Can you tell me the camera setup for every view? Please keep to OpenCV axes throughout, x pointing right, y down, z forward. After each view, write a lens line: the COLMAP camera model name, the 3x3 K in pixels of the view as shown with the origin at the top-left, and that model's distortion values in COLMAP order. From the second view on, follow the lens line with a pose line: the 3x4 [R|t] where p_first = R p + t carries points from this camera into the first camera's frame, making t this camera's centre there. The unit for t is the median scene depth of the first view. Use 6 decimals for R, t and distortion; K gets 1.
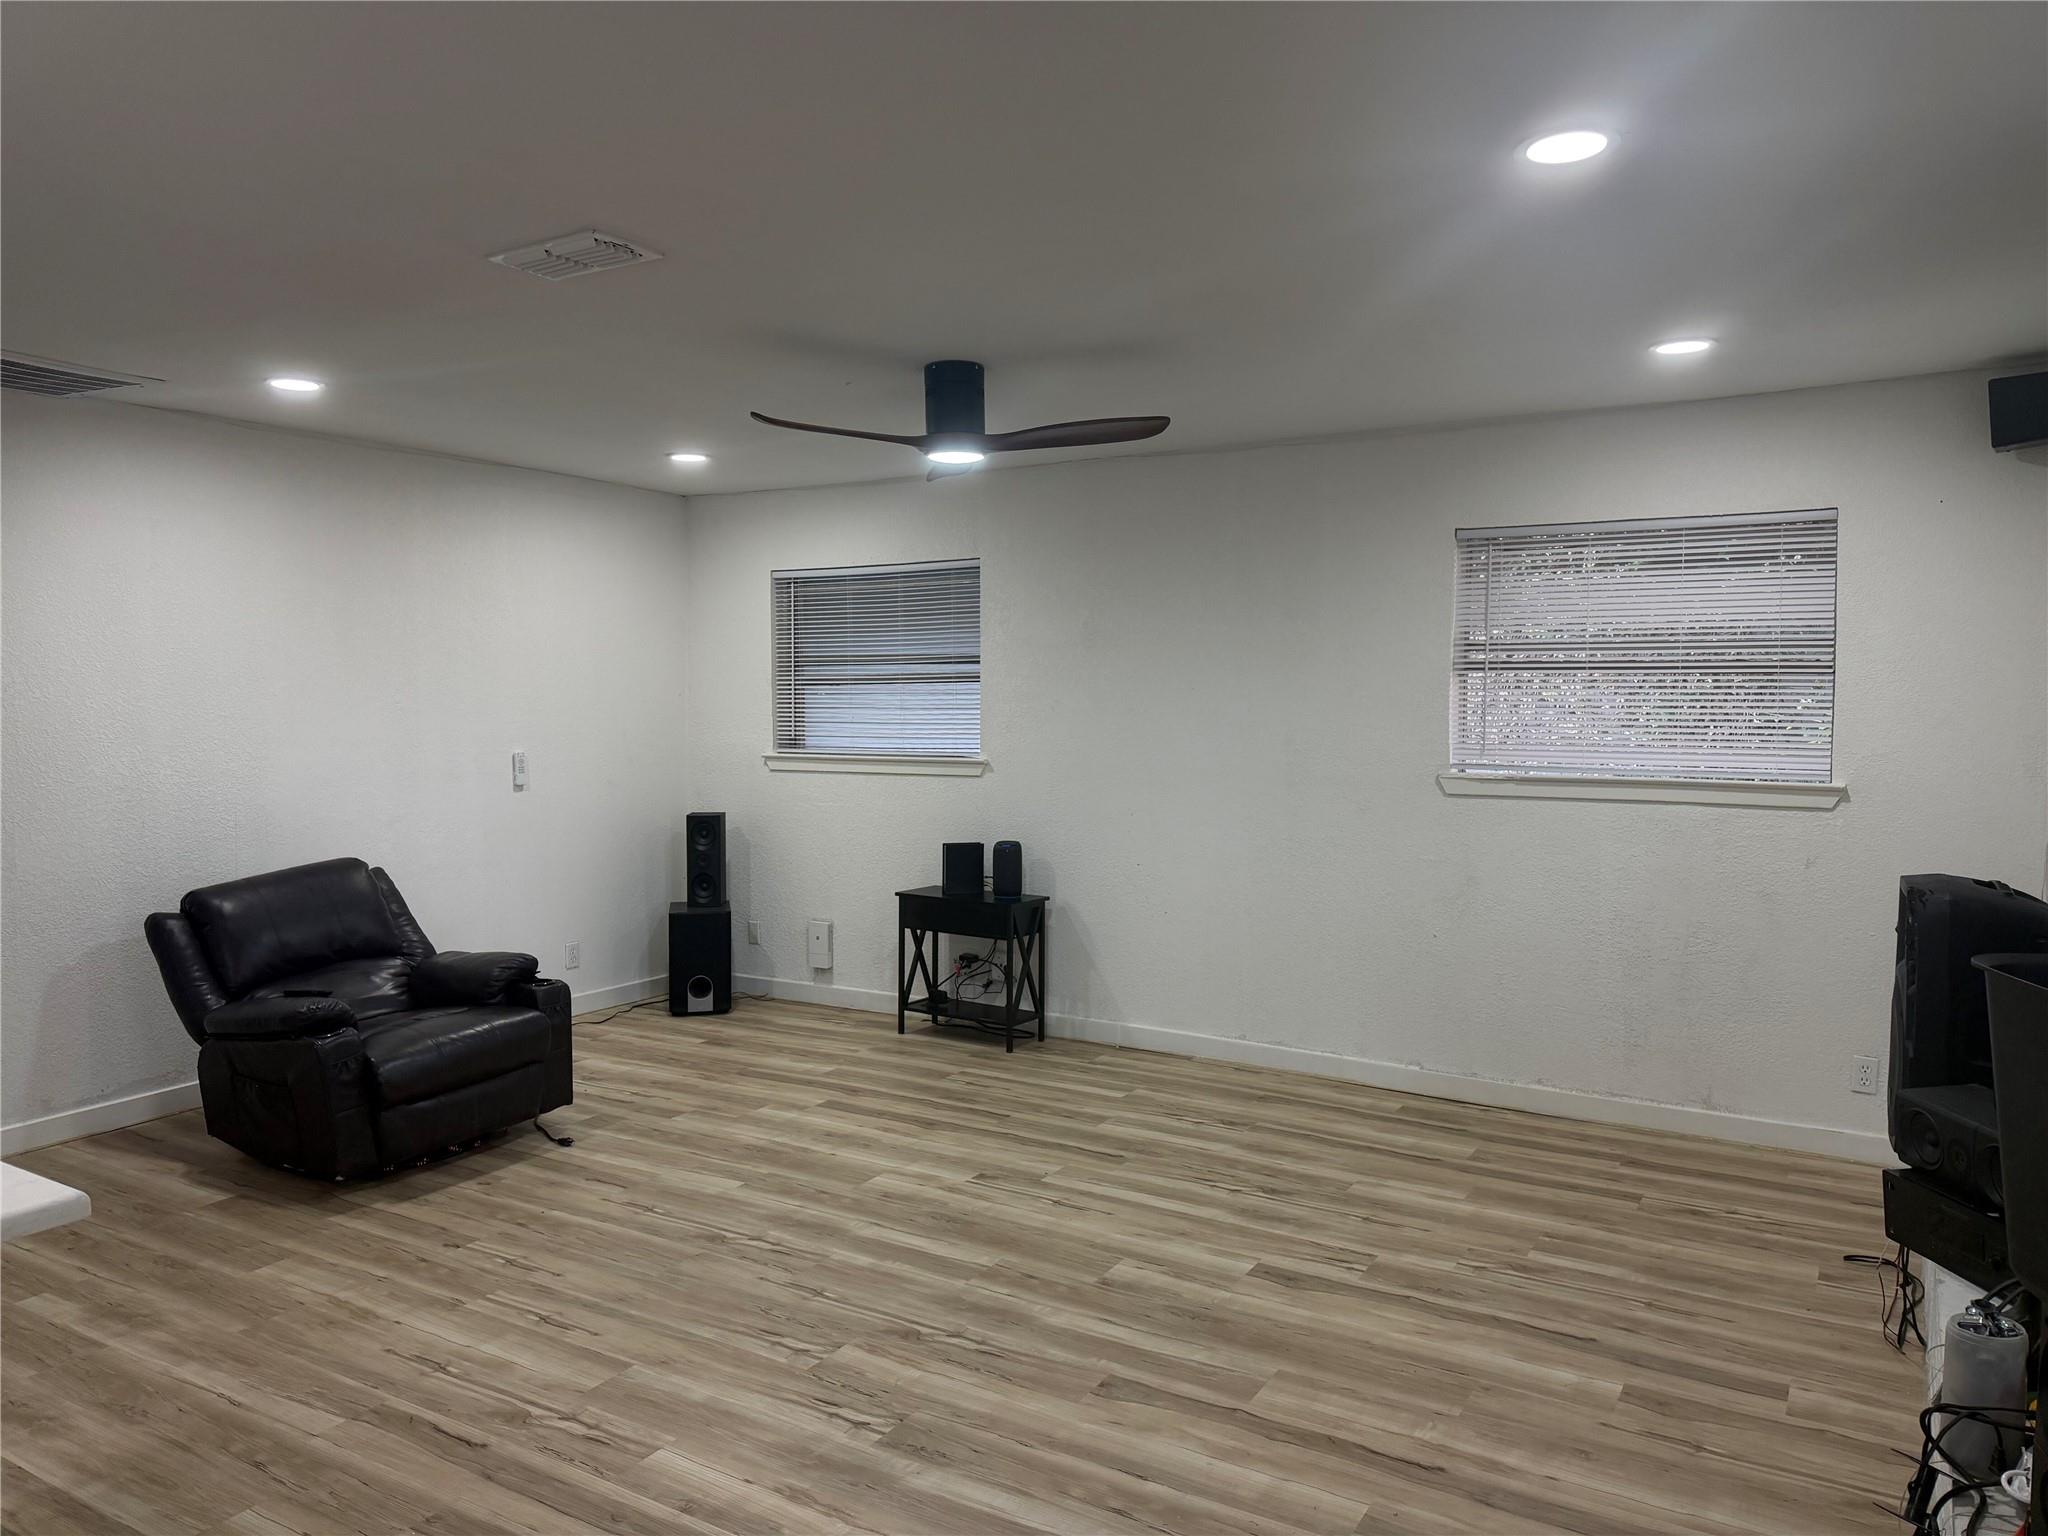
lens RADIAL K [[1415.5, 0, 1010.6], [0, 1415.5, 768.7], [0, 0, 1]] dist [0.069083, -0.116553]
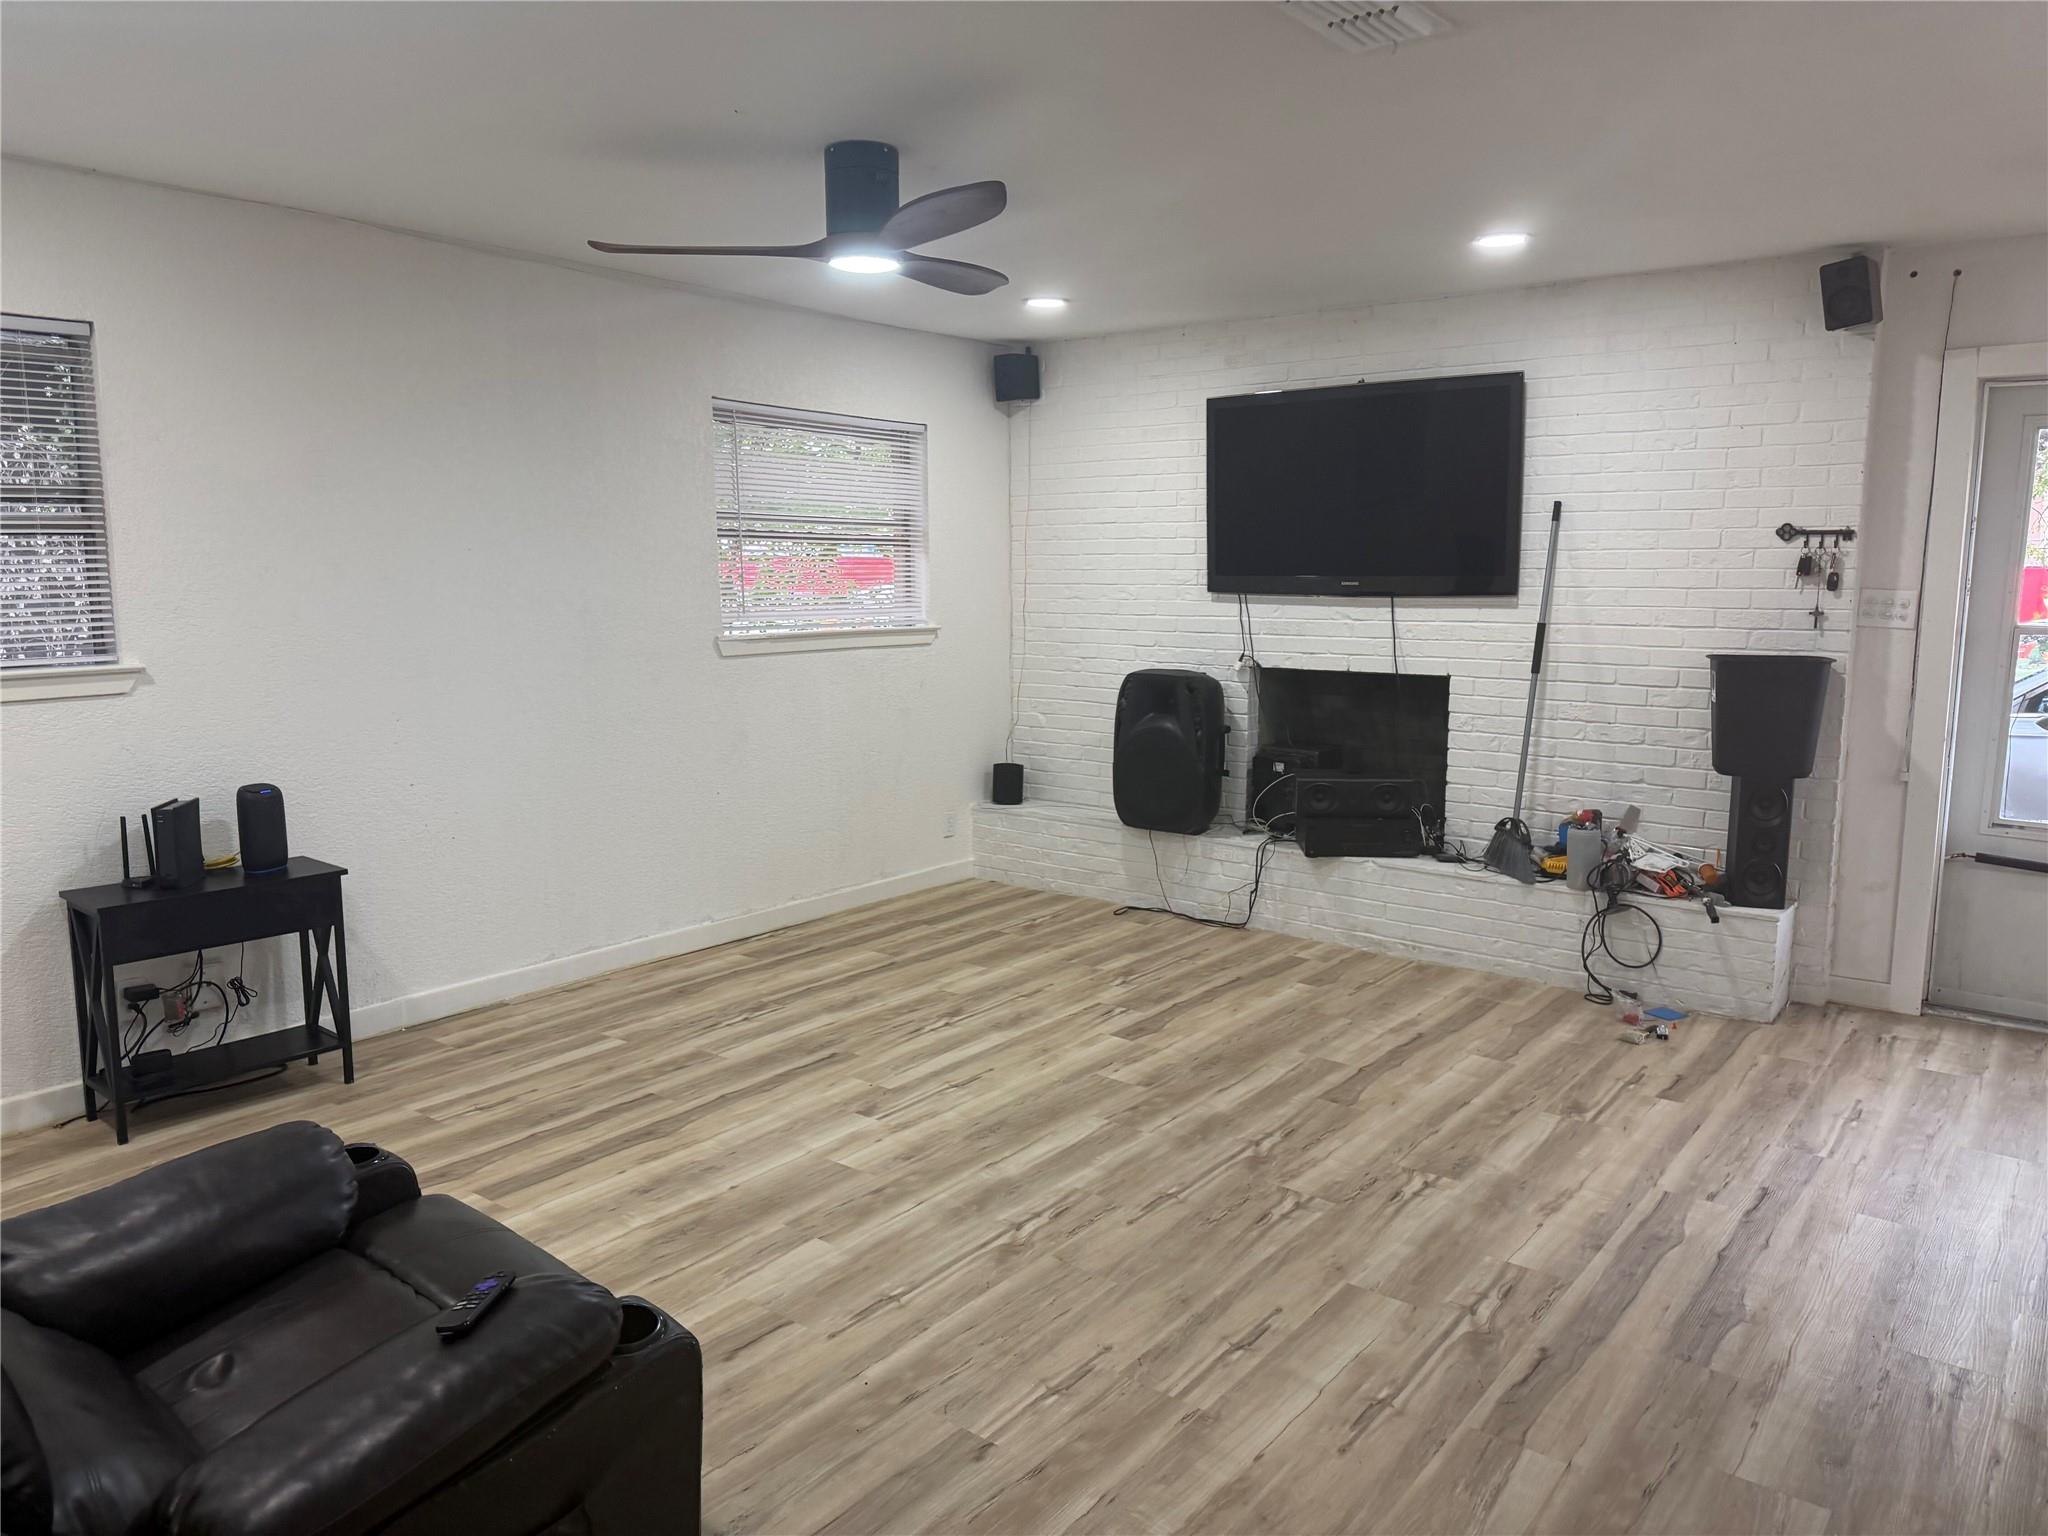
lens RADIAL K [[1415.5, 0, 1010.6], [0, 1415.5, 768.7], [0, 0, 1]] dist [0.069083, -0.116553]
pose [[0.147736, -0.153825, 0.976991, -0.864628], [0.064704, 0.987218, 0.145651, -0.047148], [-0.986908, 0.041697, 0.155800, 0.794503]]
